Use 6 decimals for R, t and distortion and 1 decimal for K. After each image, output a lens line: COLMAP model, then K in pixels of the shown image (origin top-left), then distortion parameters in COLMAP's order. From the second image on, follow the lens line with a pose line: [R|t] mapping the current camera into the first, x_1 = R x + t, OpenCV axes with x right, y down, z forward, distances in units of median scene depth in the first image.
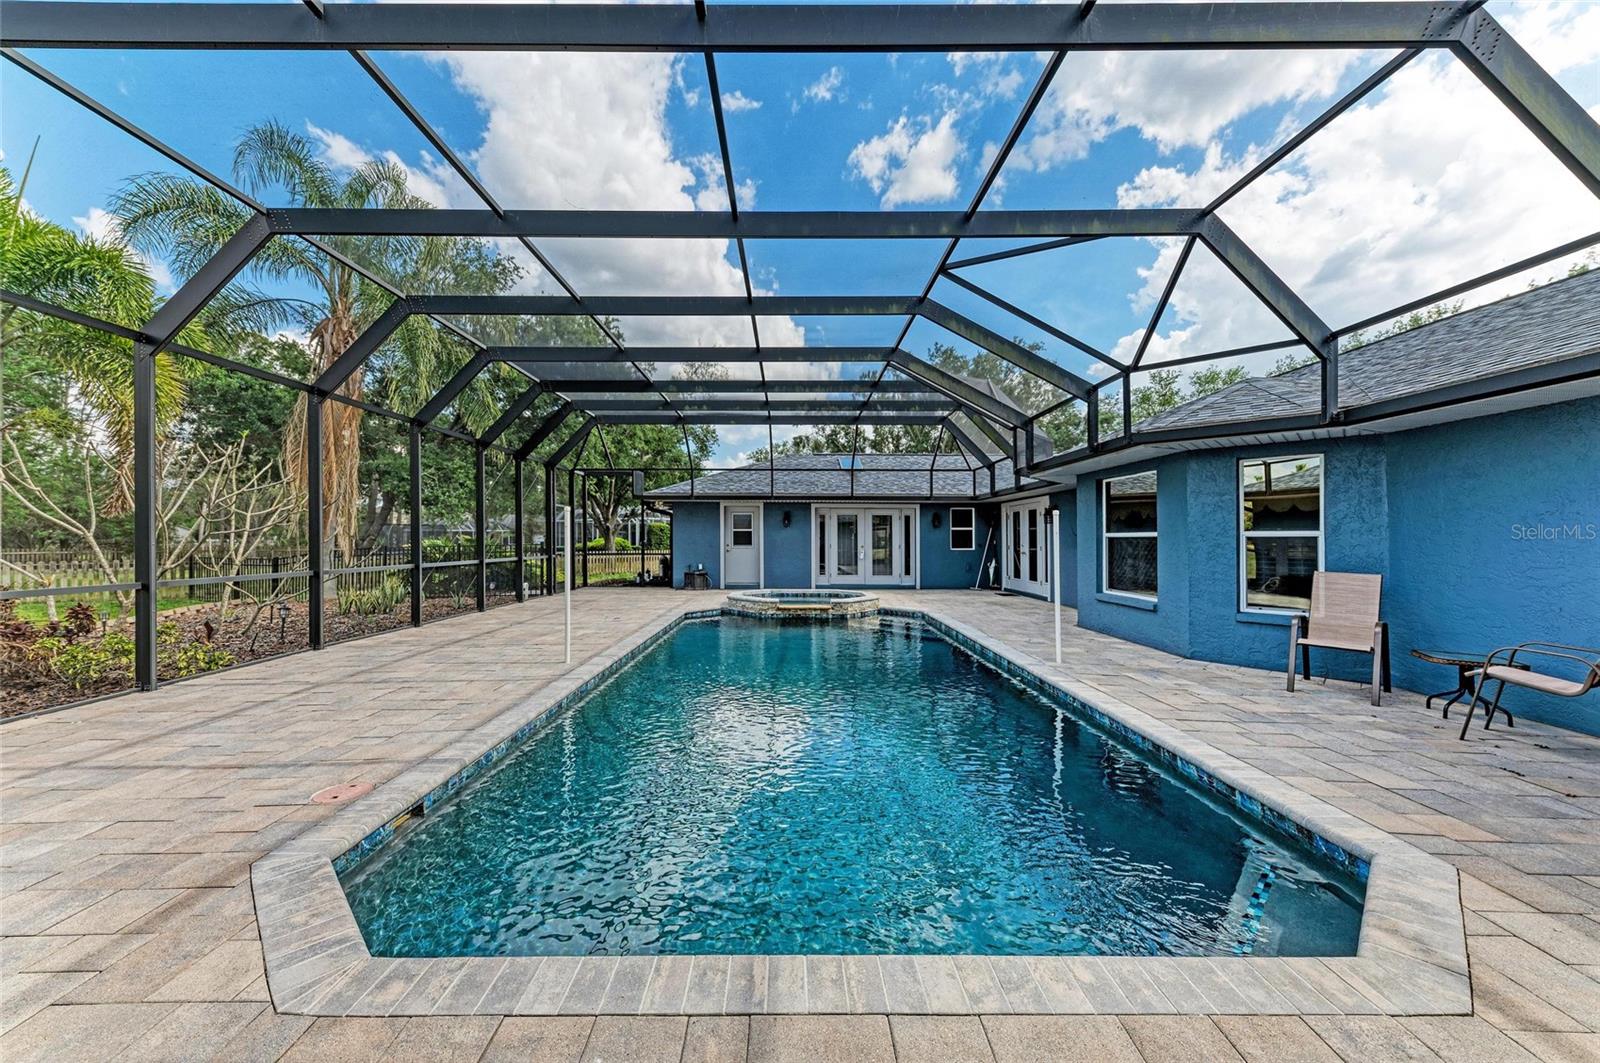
lens RADIAL K [[588.6, 0, 790.6], [0, 588.6, 530.5], [0, 0, 1]] dist [0.000266, -0.000243]
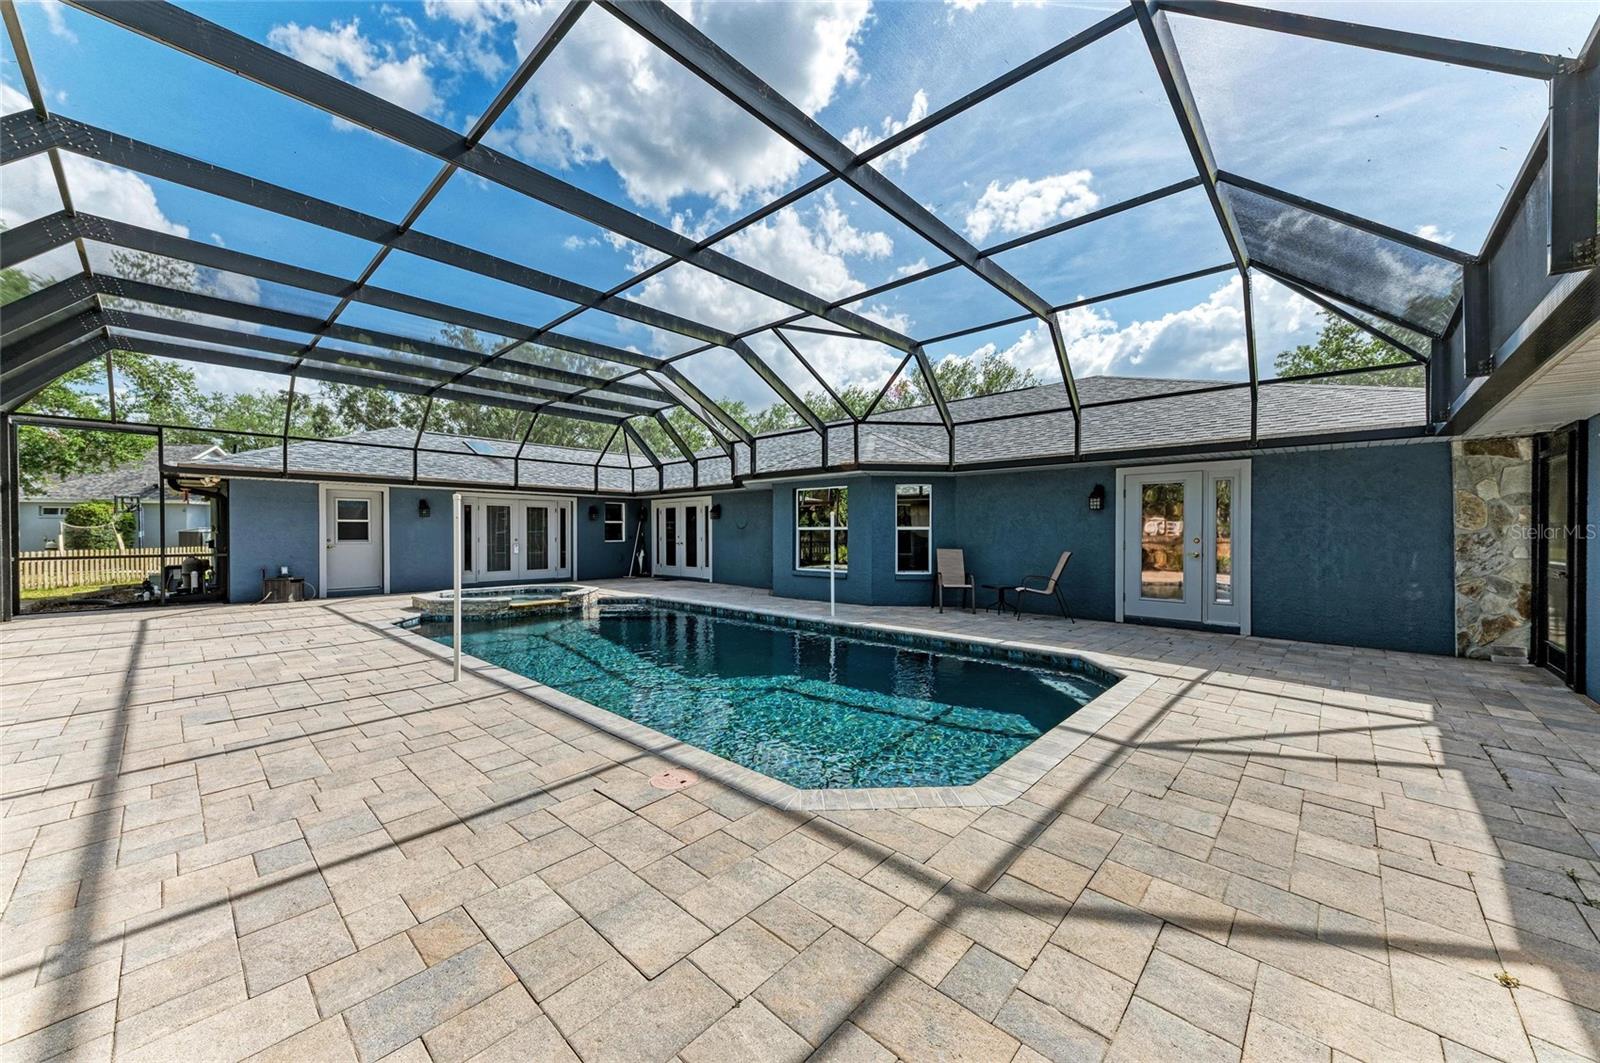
lens RADIAL K [[575.3, 0, 809.8], [0, 575.3, 552.1], [0, 0, 1]] dist [0.024513, -0.000003]
pose [[0.679347, -0.029977, 0.733205, -0.255047], [-0.009041, 0.998748, 0.049210, -0.003080], [-0.733762, -0.040059, 0.678225, 0.024732]]
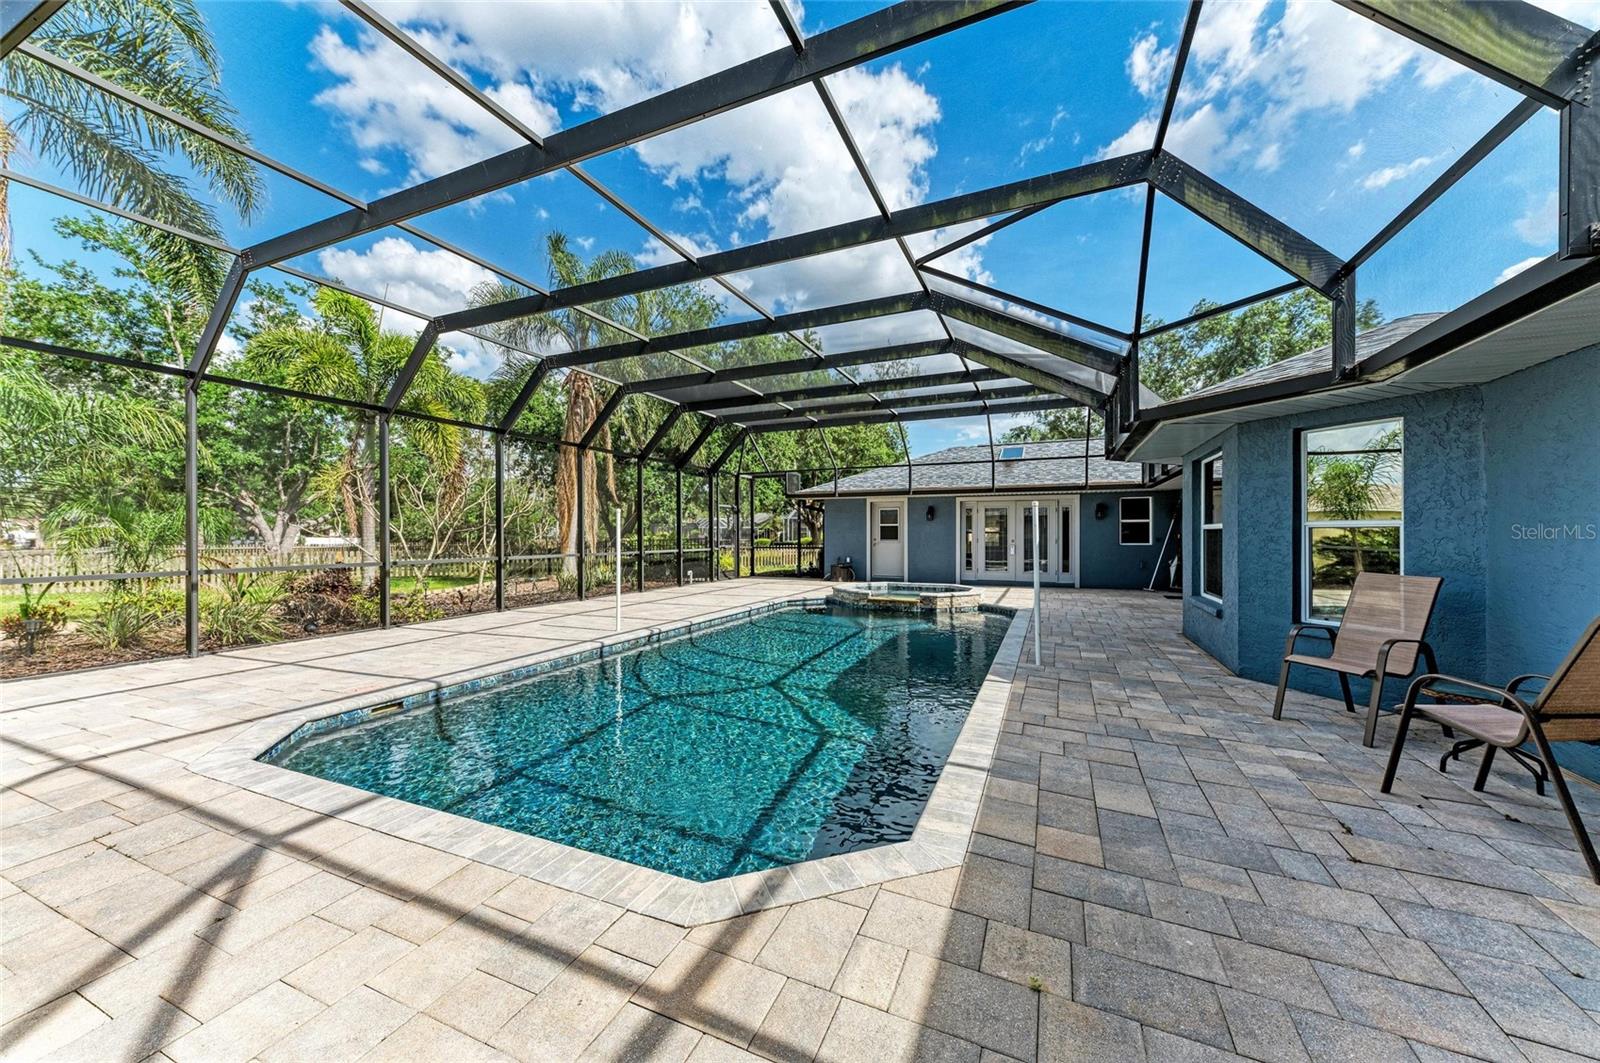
lens RADIAL K [[584.8, 0, 800.0], [0, 584.8, 531.5], [0, 0, 1]] dist [-0.000432, -0.000257]
pose [[0.912970, -0.006322, -0.407978, 0.203433], [0.010616, 0.999910, 0.008260, 0.000608], [0.407889, -0.011872, 0.912954, 0.000517]]
